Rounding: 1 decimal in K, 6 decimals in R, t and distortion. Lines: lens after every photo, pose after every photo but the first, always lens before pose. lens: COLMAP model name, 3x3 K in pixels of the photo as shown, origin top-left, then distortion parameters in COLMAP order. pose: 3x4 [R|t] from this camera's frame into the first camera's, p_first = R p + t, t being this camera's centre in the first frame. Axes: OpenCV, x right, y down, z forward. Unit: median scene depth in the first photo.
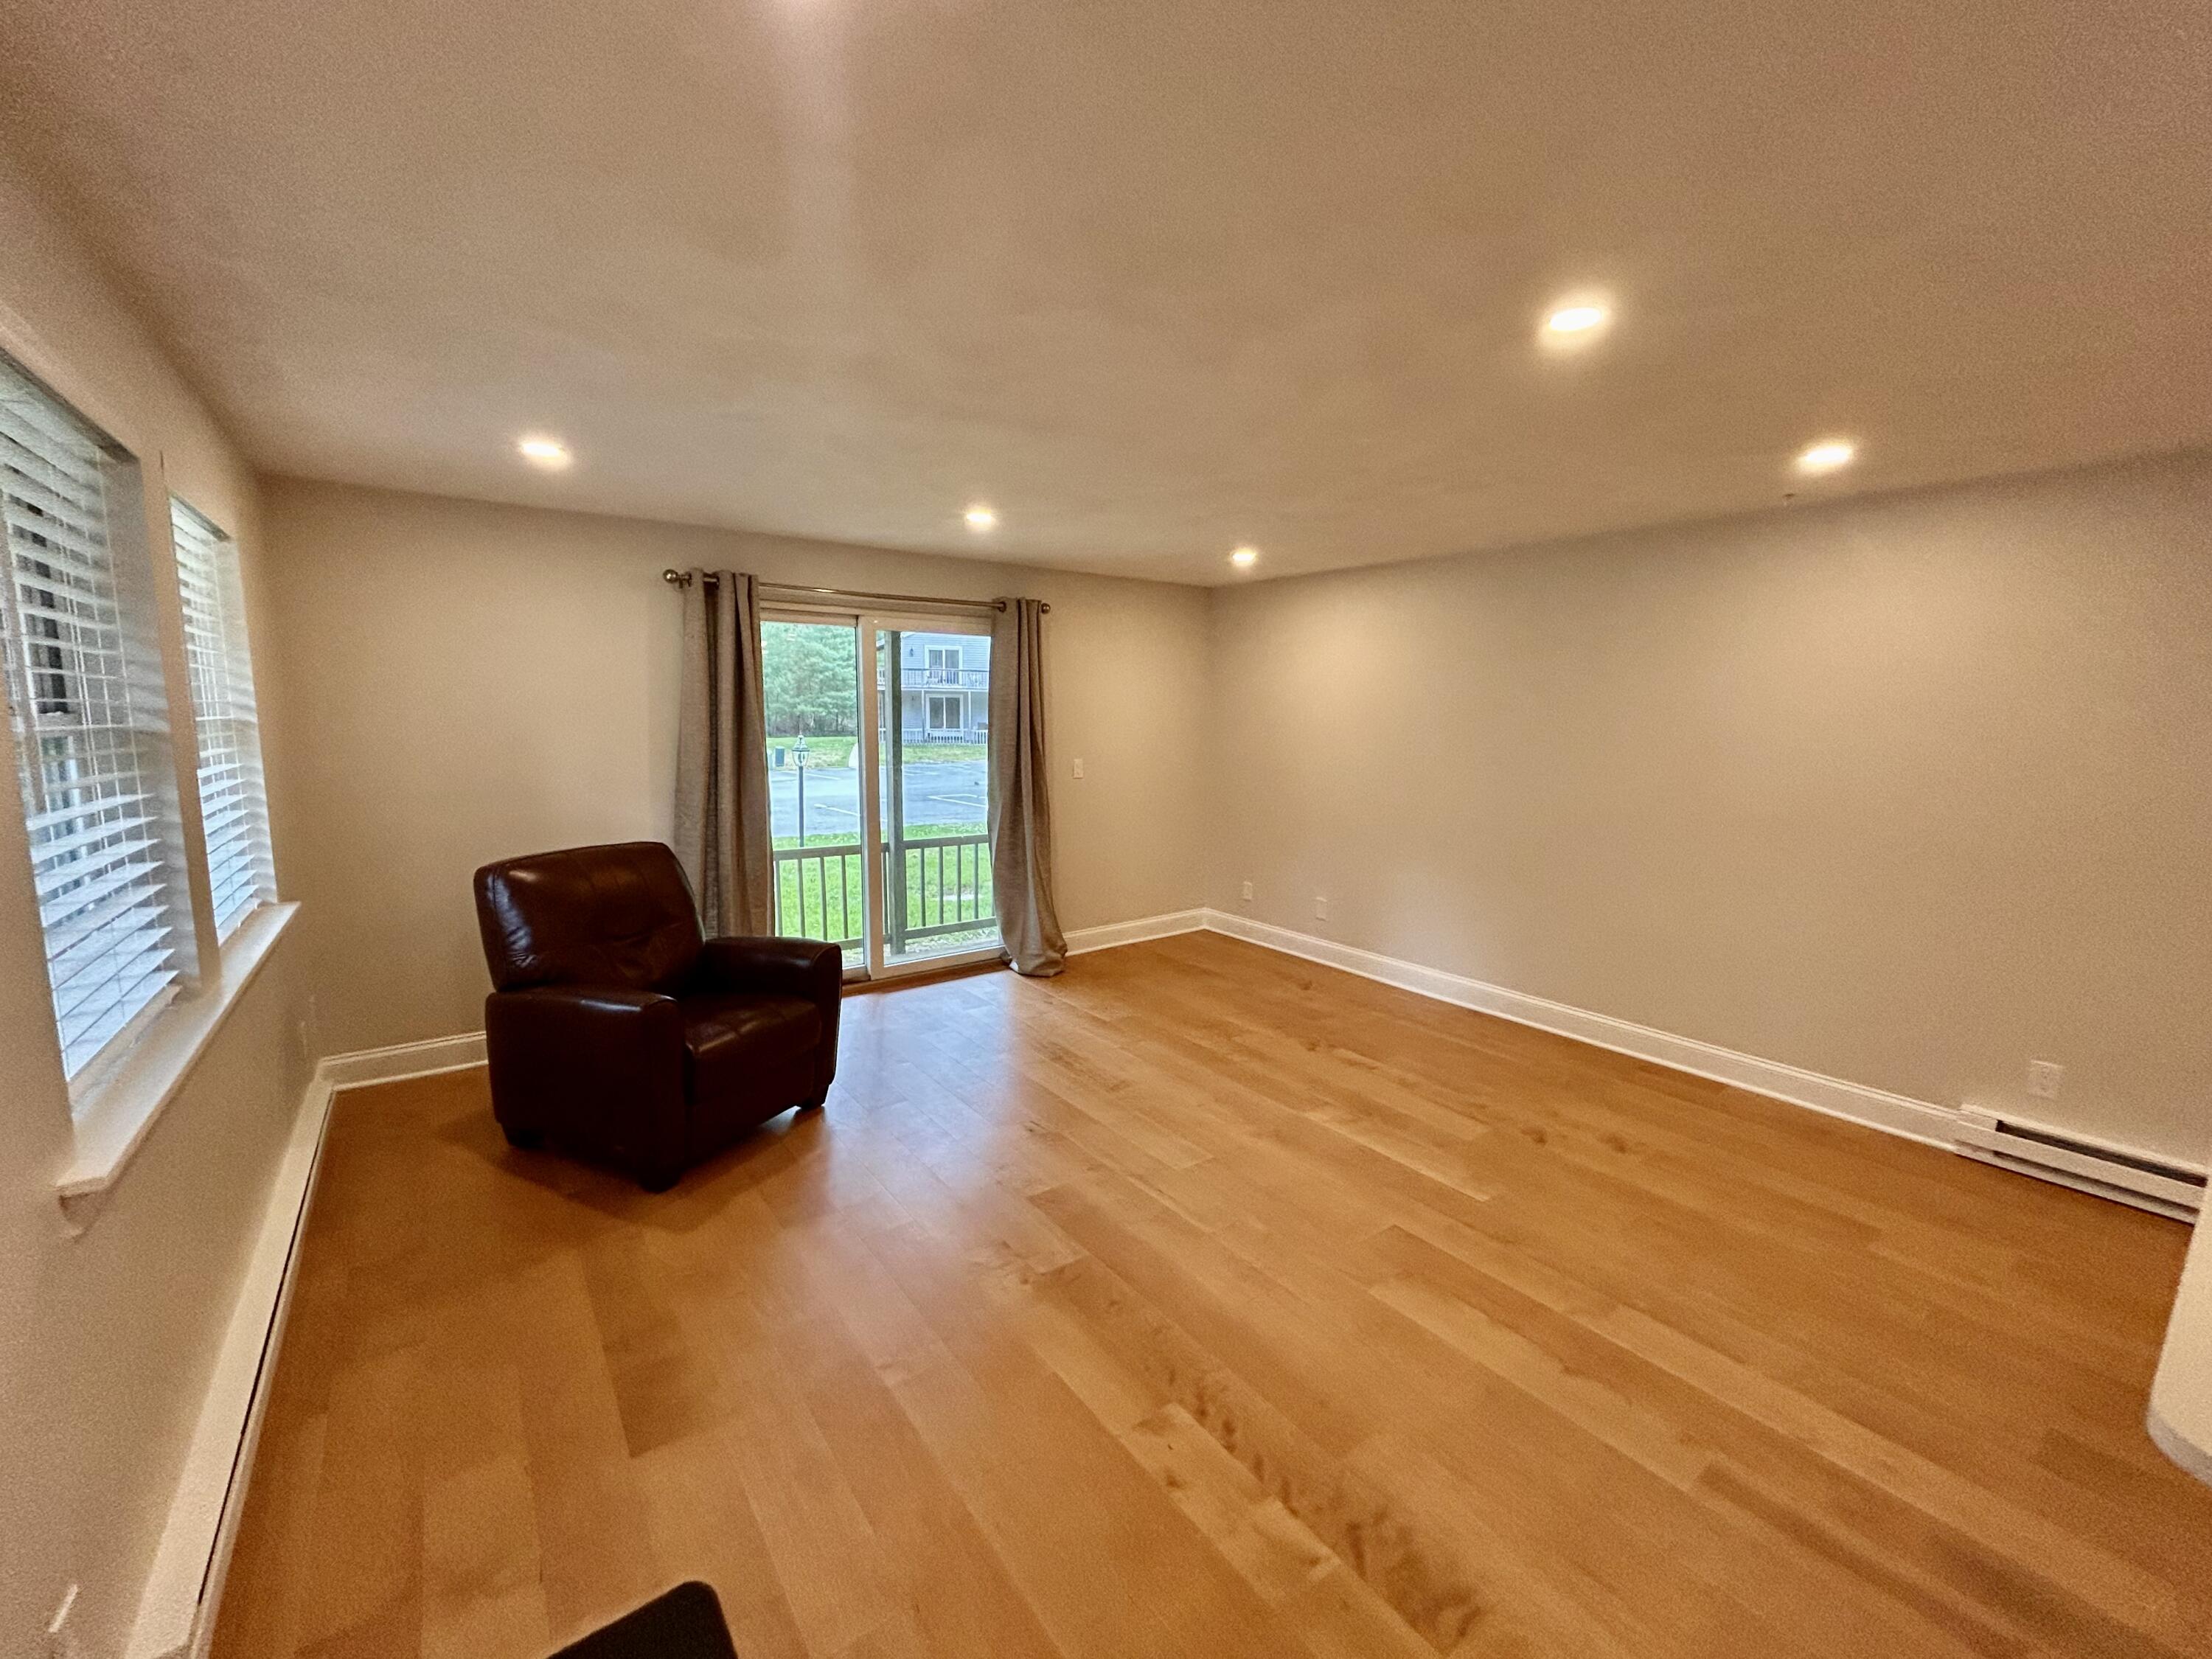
lens RADIAL K [[903.2, 0, 1114.5], [0, 903.2, 825.3], [0, 0, 1]] dist [0.009067, -0.002534]
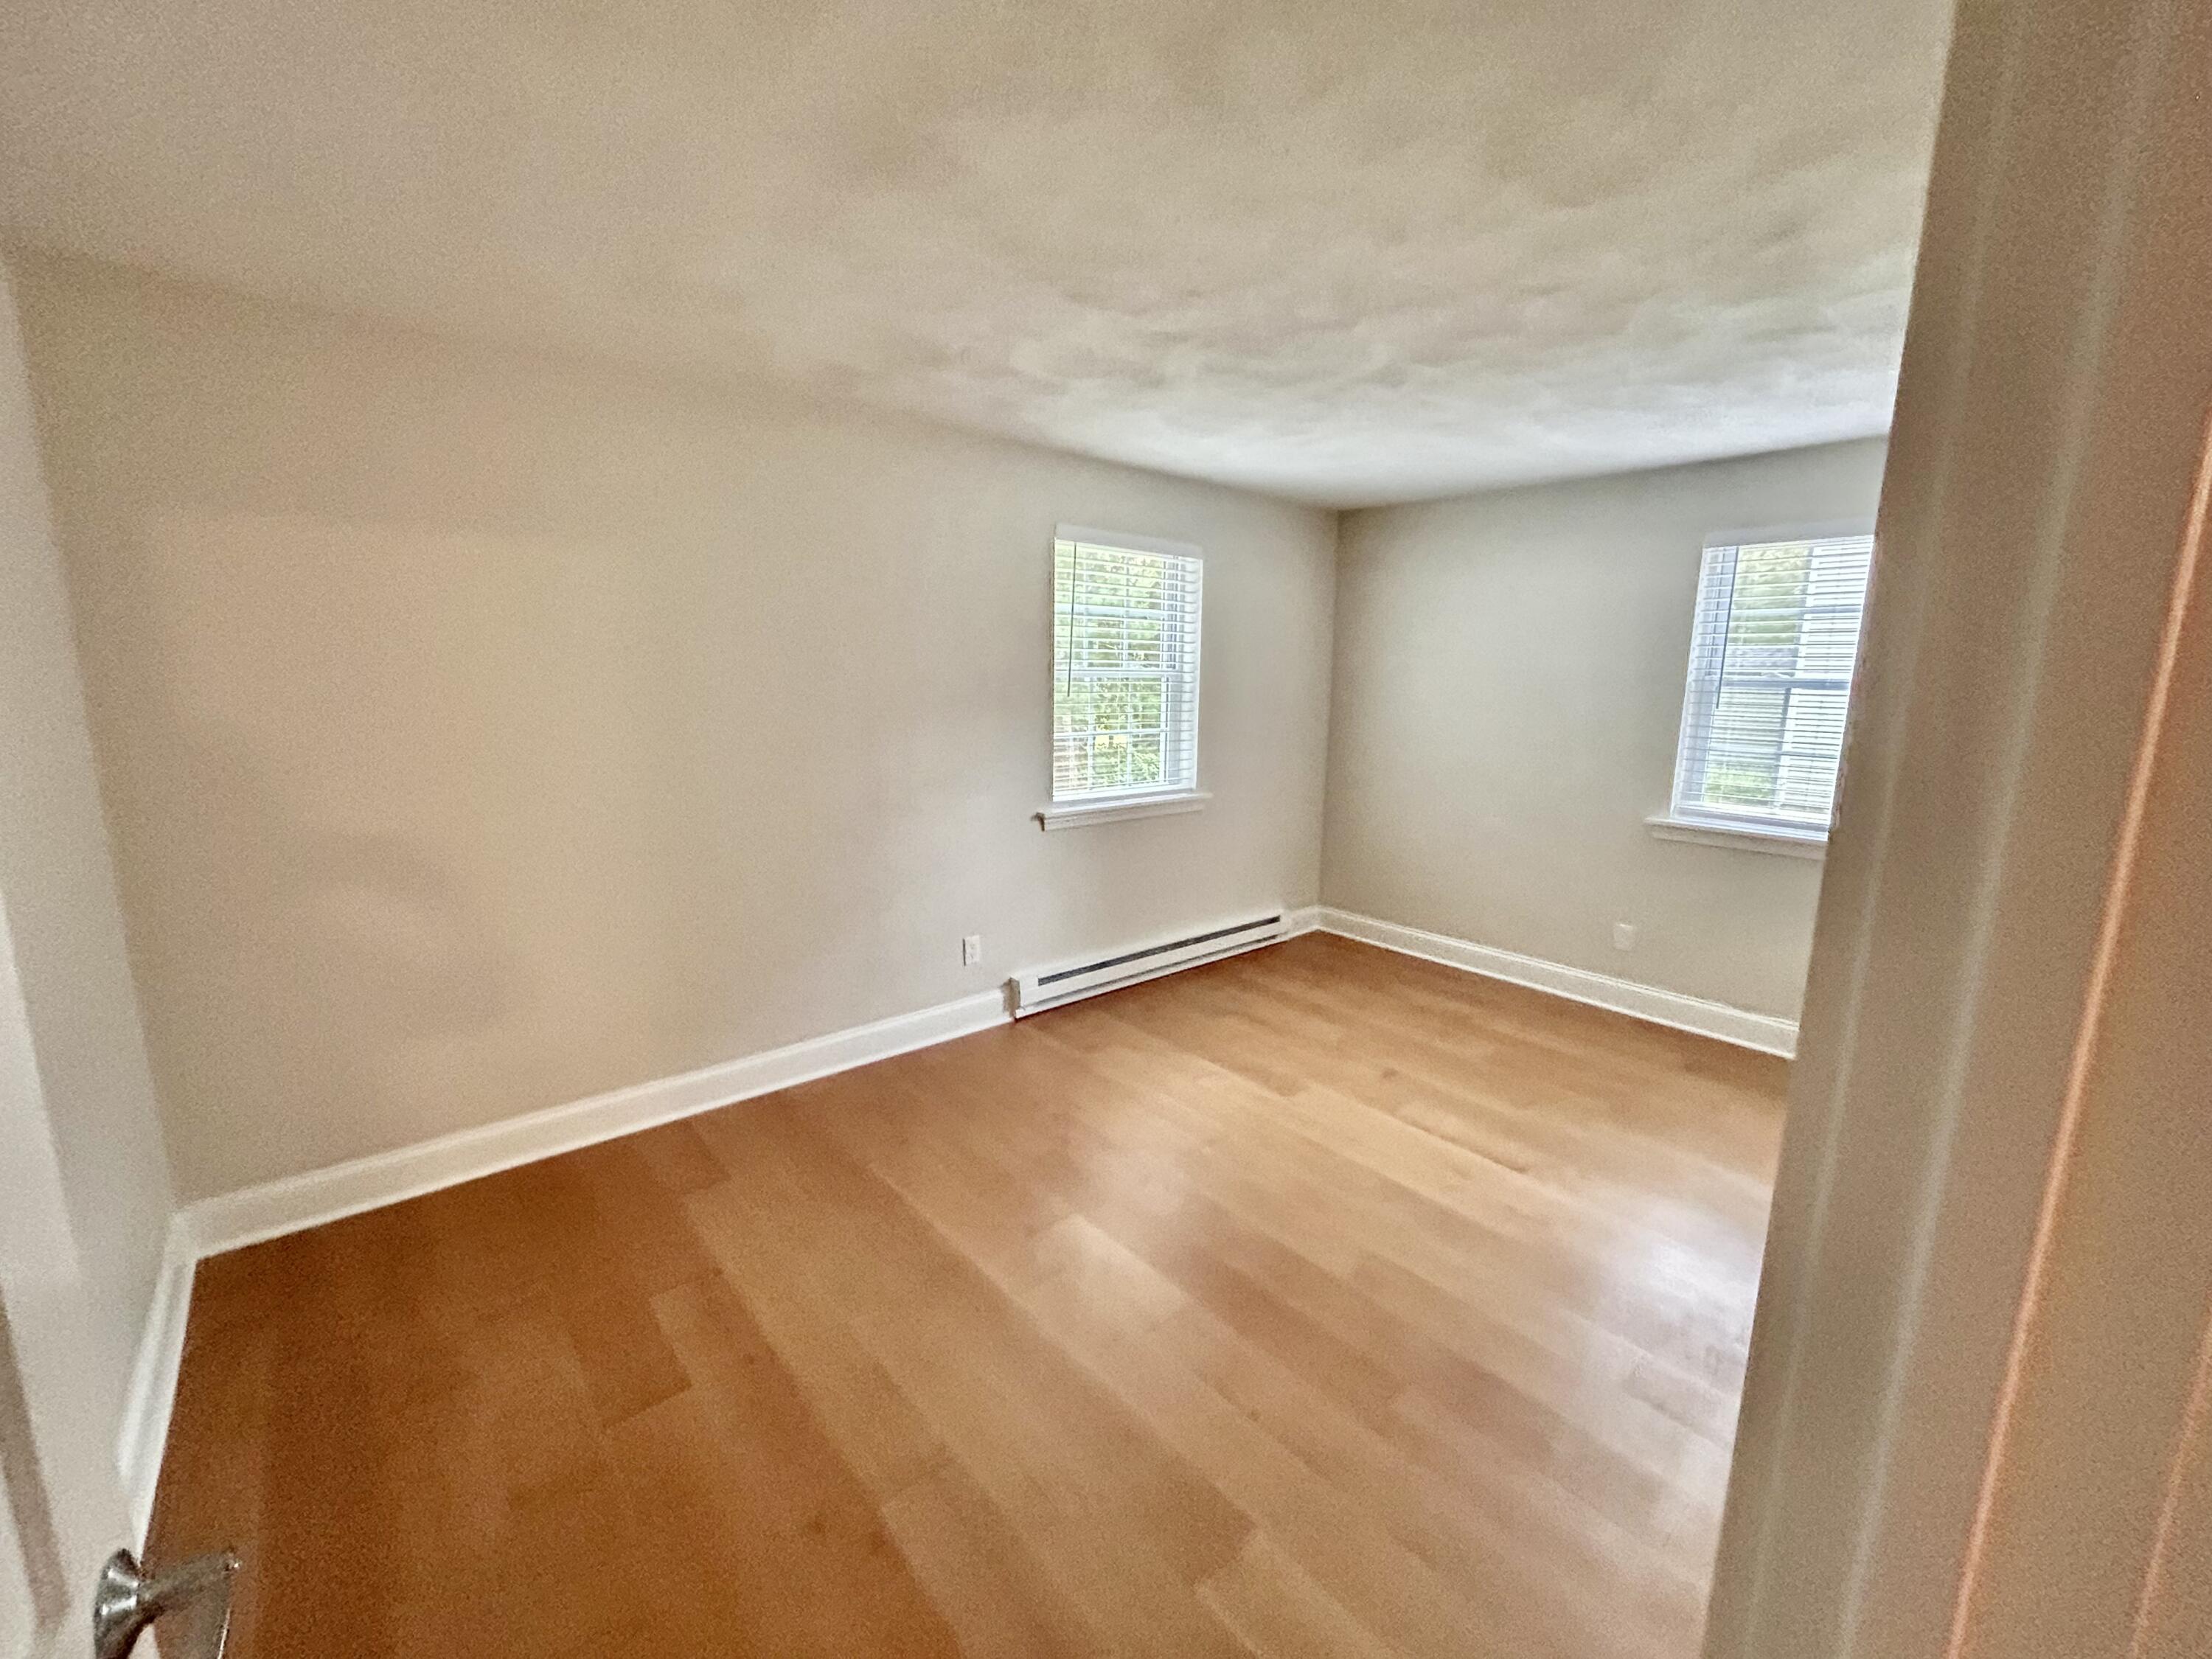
lens RADIAL K [[903.2, 0, 1116.2], [0, 903.2, 823.5], [0, 0, 1]] dist [0.009067, -0.002534]
pose [[0.997490, -0.018584, 0.068326, -0.139117], [0.015337, 0.998742, 0.047750, -0.026236], [-0.069128, -0.046582, 0.996520, 0.183655]]
